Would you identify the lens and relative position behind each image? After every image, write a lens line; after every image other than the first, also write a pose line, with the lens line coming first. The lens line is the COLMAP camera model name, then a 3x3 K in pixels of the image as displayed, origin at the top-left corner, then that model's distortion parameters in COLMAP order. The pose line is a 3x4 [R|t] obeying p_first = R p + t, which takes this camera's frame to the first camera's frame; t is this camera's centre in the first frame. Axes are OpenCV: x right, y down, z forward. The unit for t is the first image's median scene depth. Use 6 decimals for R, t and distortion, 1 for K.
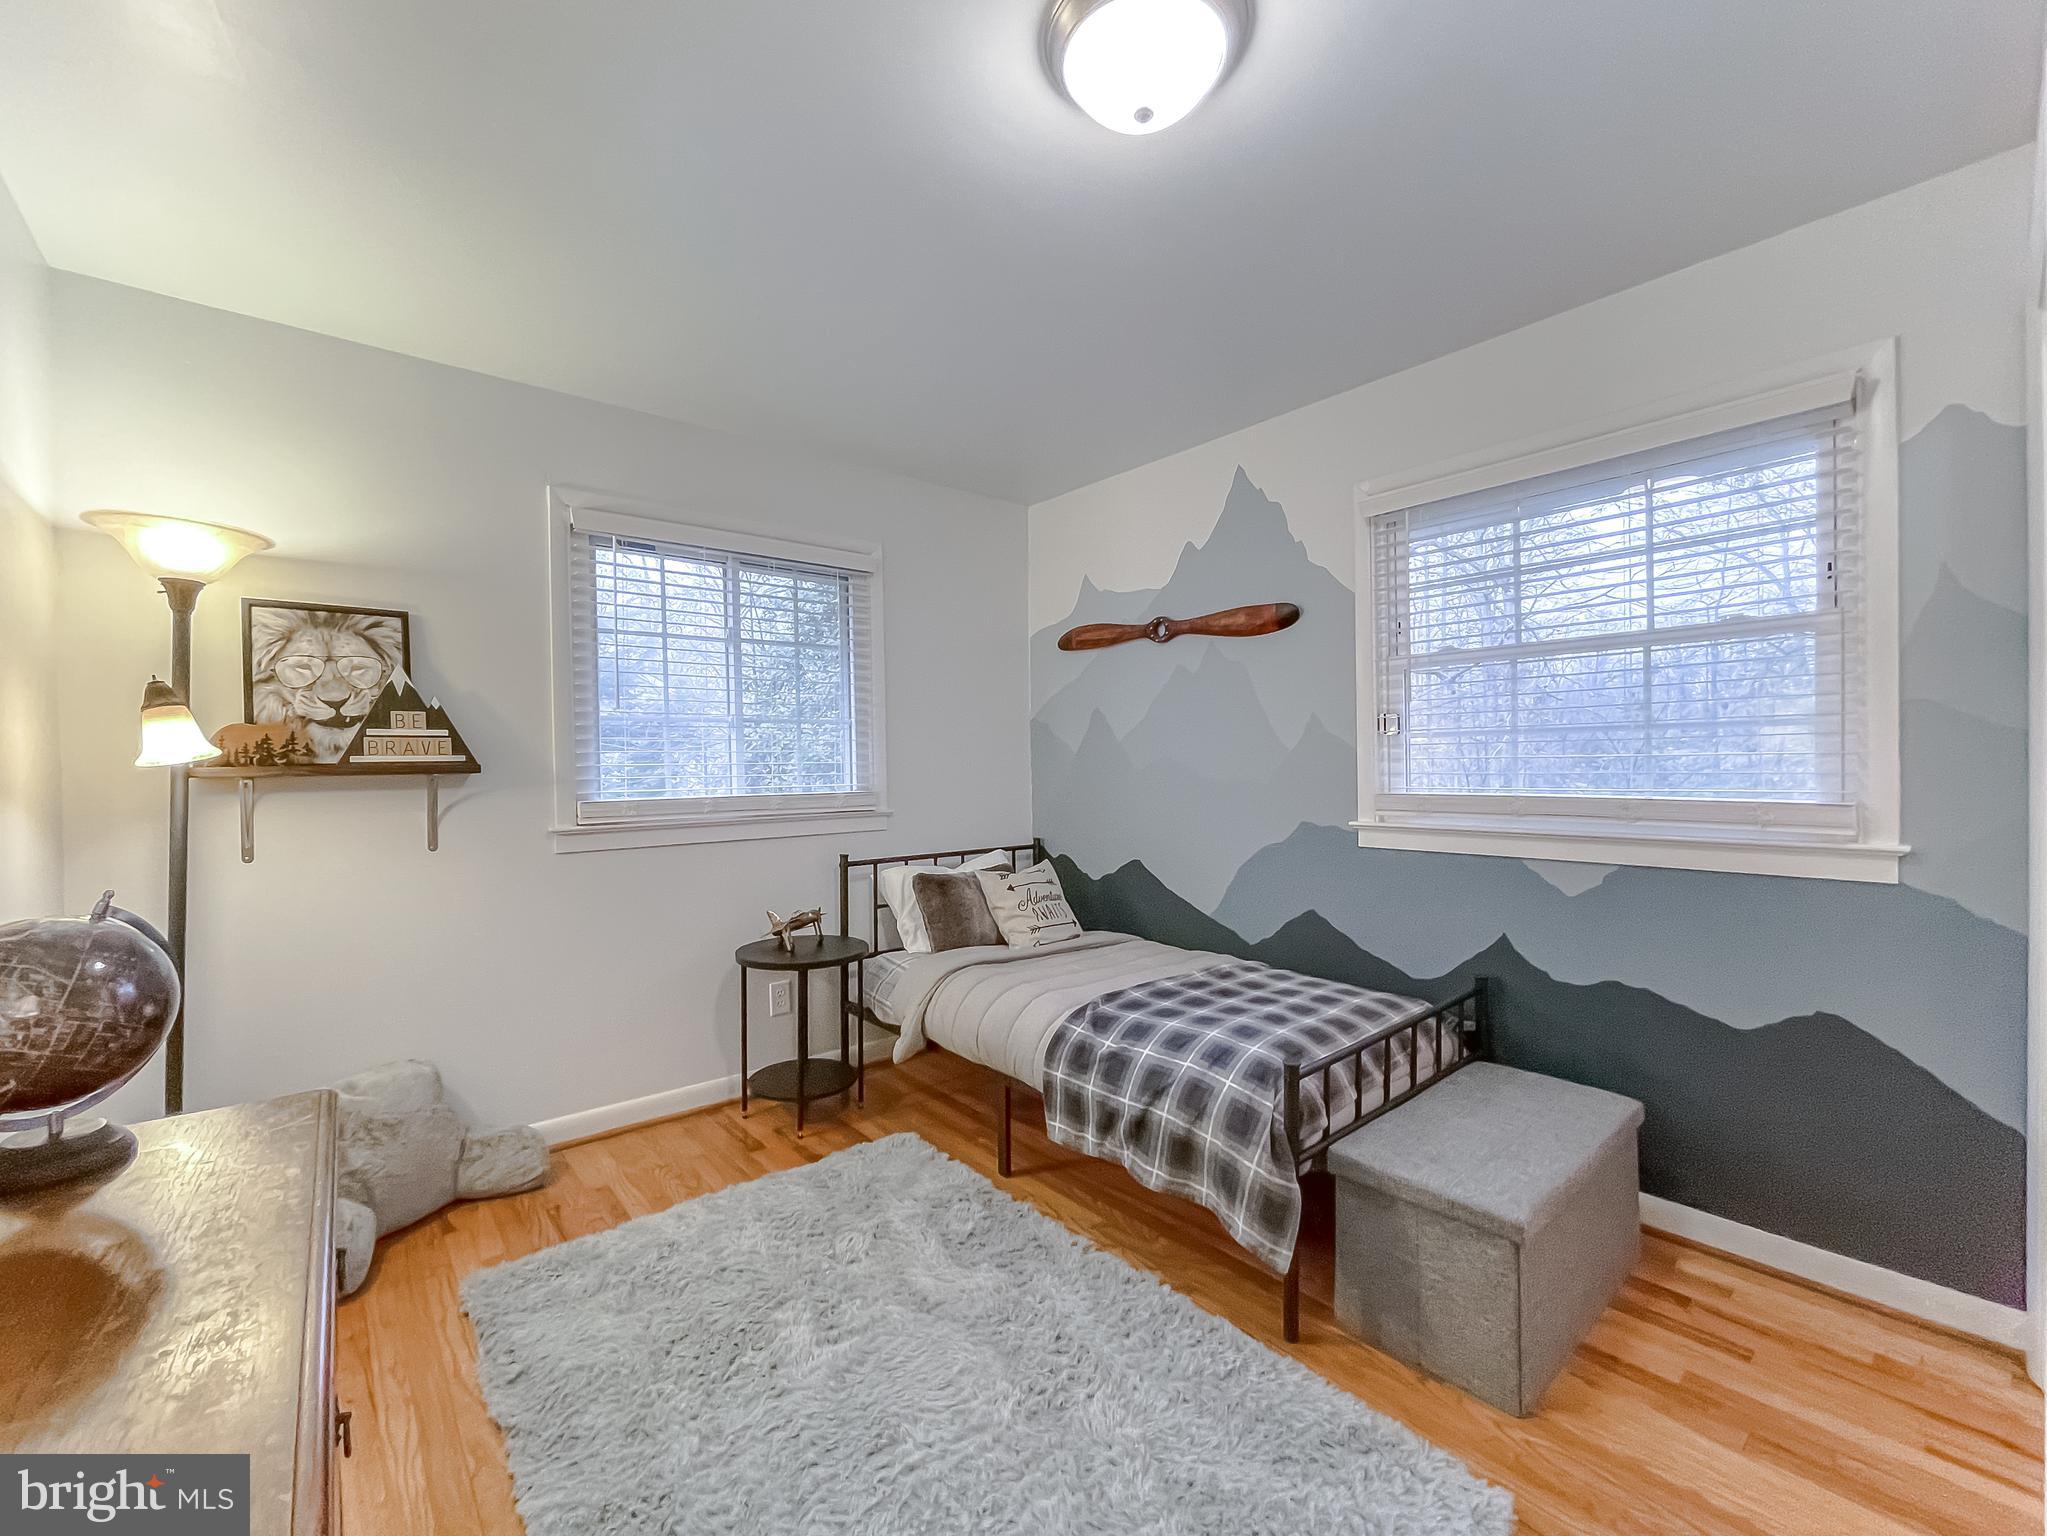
lens RADIAL K [[829.3, 0, 1018.3], [0, 829.3, 771.7], [0, 0, 1]] dist [-0.005295, -0.000703]
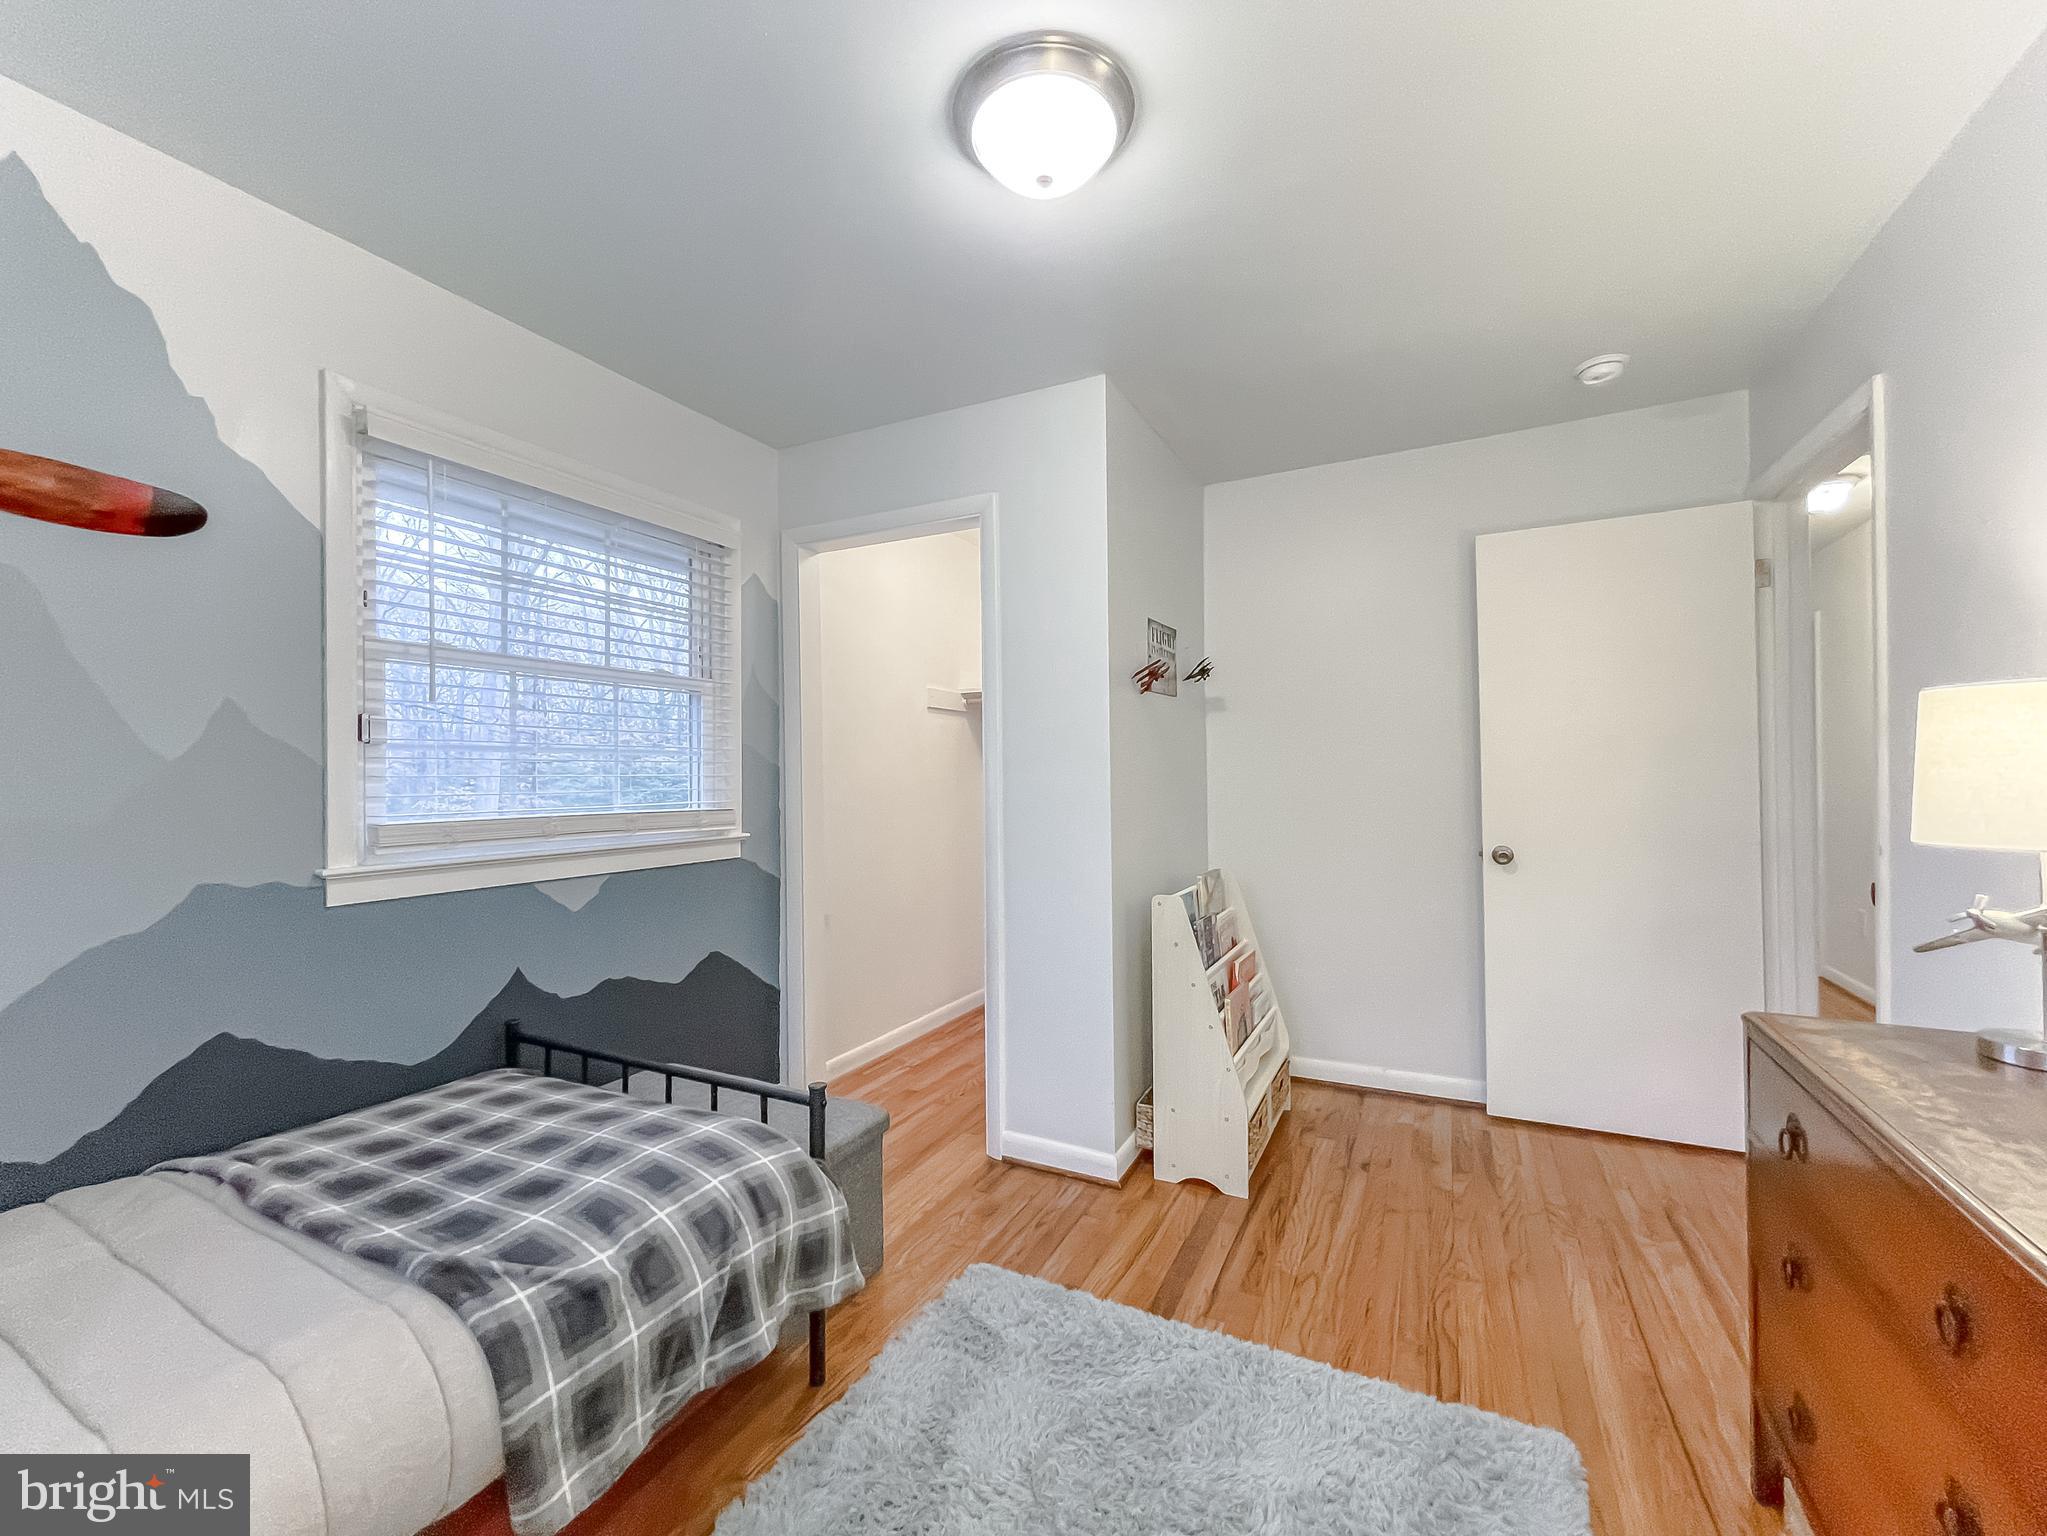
lens RADIAL K [[829.3, 0, 1019.0], [0, 829.3, 766.7], [0, 0, 1]] dist [-0.005295, -0.000703]
pose [[-0.382536, 0.029420, 0.923472, -0.479614], [0.023765, 0.999476, -0.021997, 0.005556], [-0.923635, 0.013532, -0.383034, 0.835493]]
